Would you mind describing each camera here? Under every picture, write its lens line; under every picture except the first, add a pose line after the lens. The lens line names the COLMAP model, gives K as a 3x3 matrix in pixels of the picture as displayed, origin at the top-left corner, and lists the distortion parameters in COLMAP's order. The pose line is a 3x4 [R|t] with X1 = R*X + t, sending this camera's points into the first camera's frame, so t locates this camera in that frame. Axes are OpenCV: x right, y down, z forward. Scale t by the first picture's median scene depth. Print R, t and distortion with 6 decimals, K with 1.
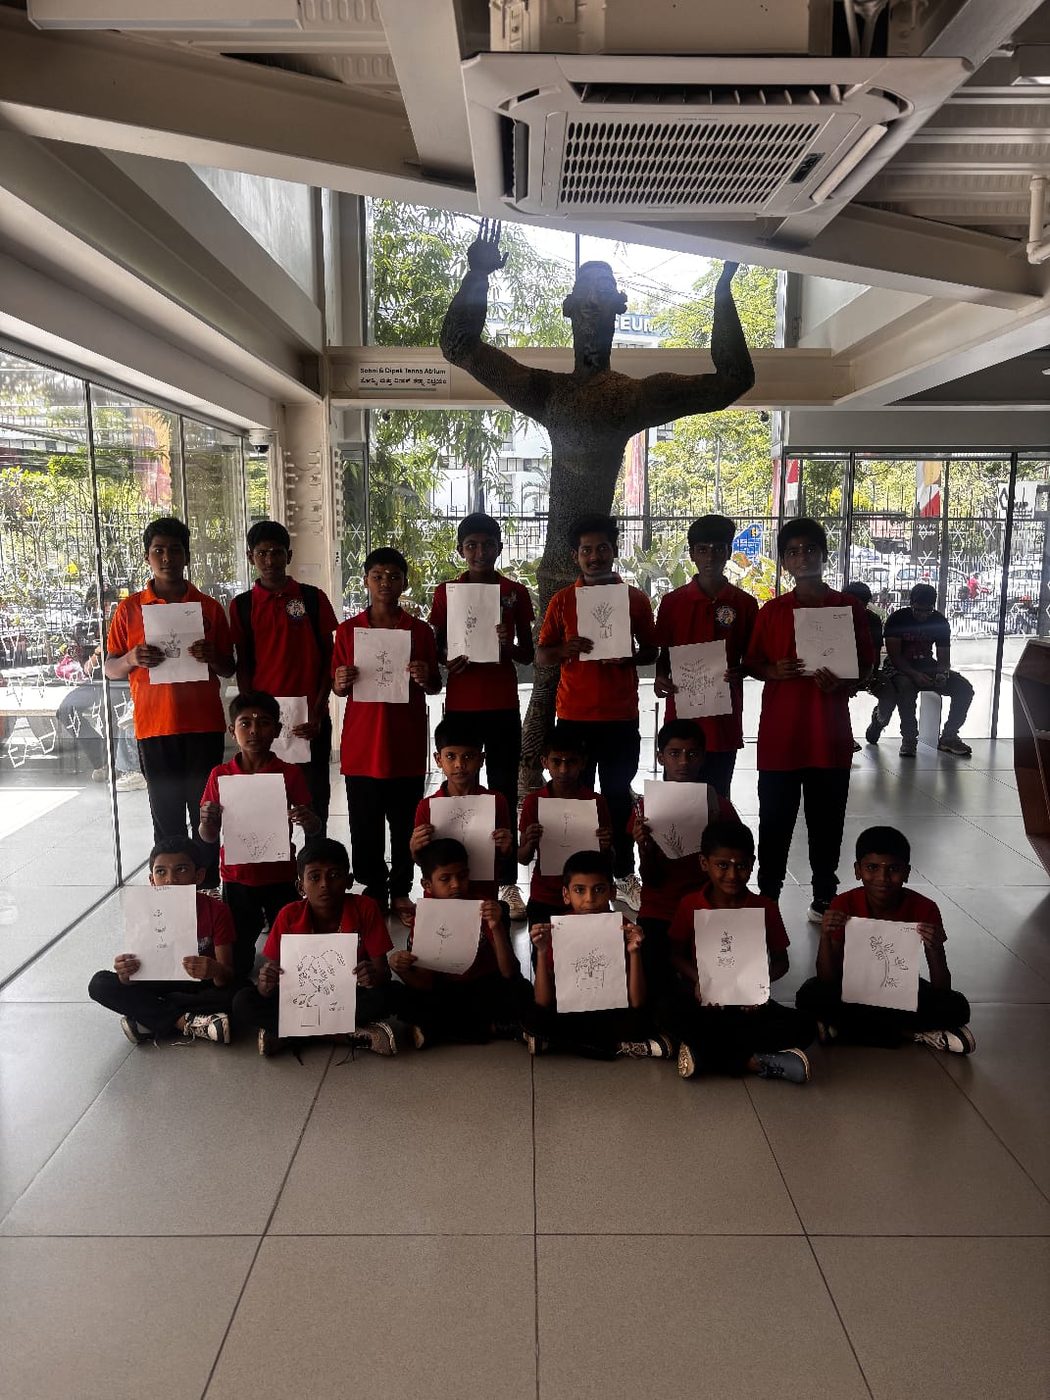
lens RADIAL K [[1051.6, 0, 525.0], [0, 1051.6, 700.0], [0, 0, 1]] dist [0.000626, -0.048171]
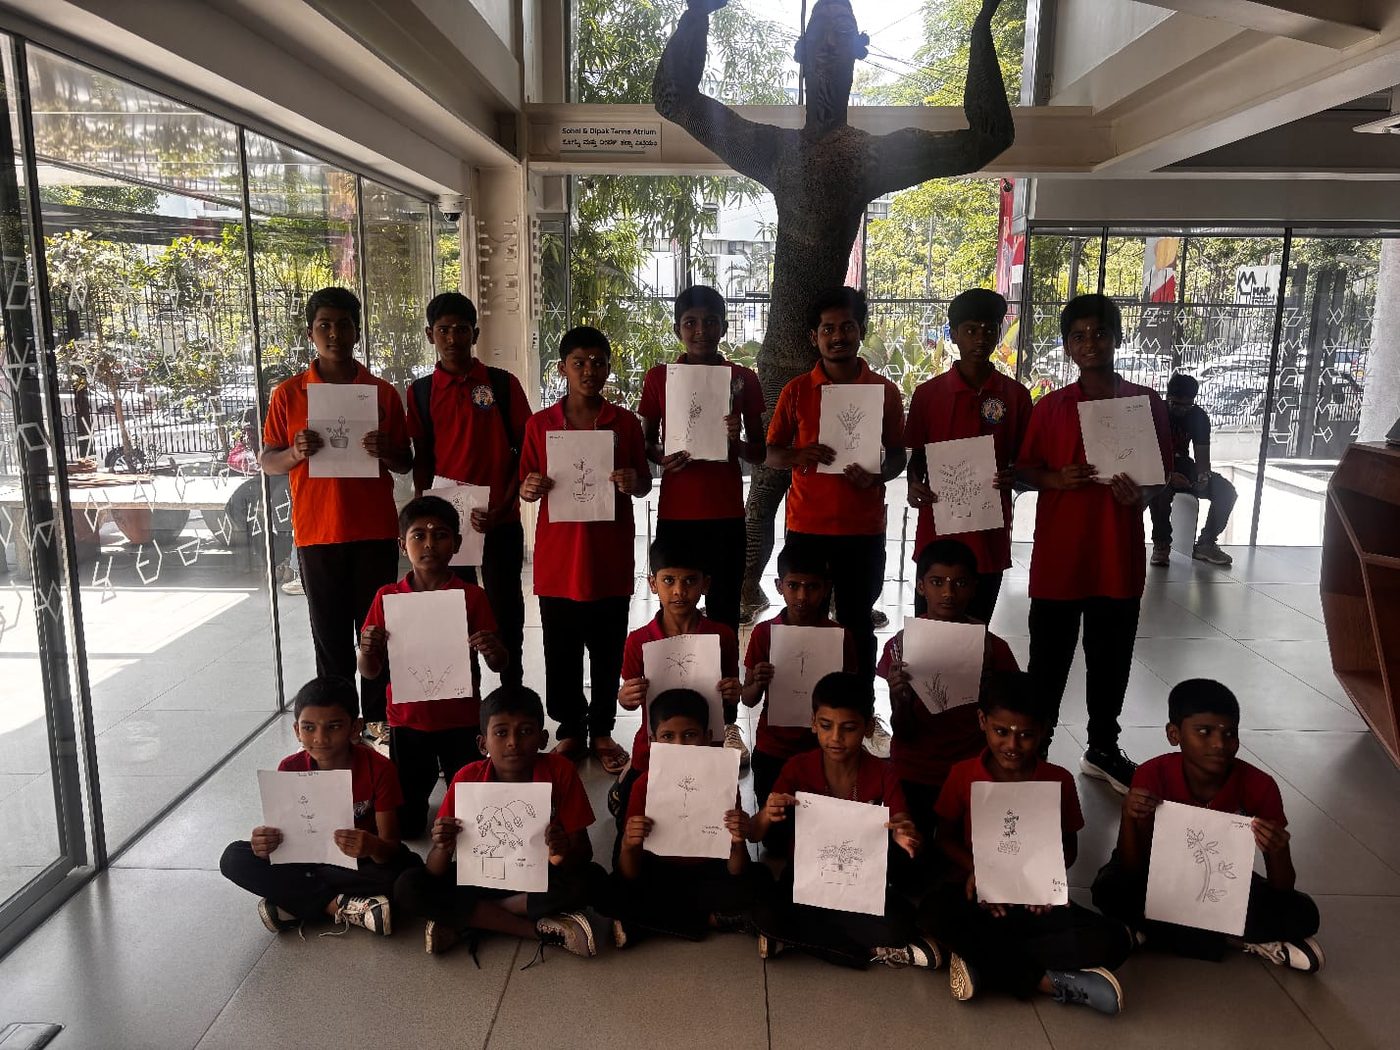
lens RADIAL K [[1051.6, 0, 674.3], [0, 1051.6, 519.1], [0, 0, 1]] dist [0.000626, -0.048171]
pose [[0.998798, 0.015813, -0.046384, -0.021940], [-0.014357, 0.999399, 0.031553, -0.016527], [0.046856, -0.030849, 0.998425, 0.153513]]
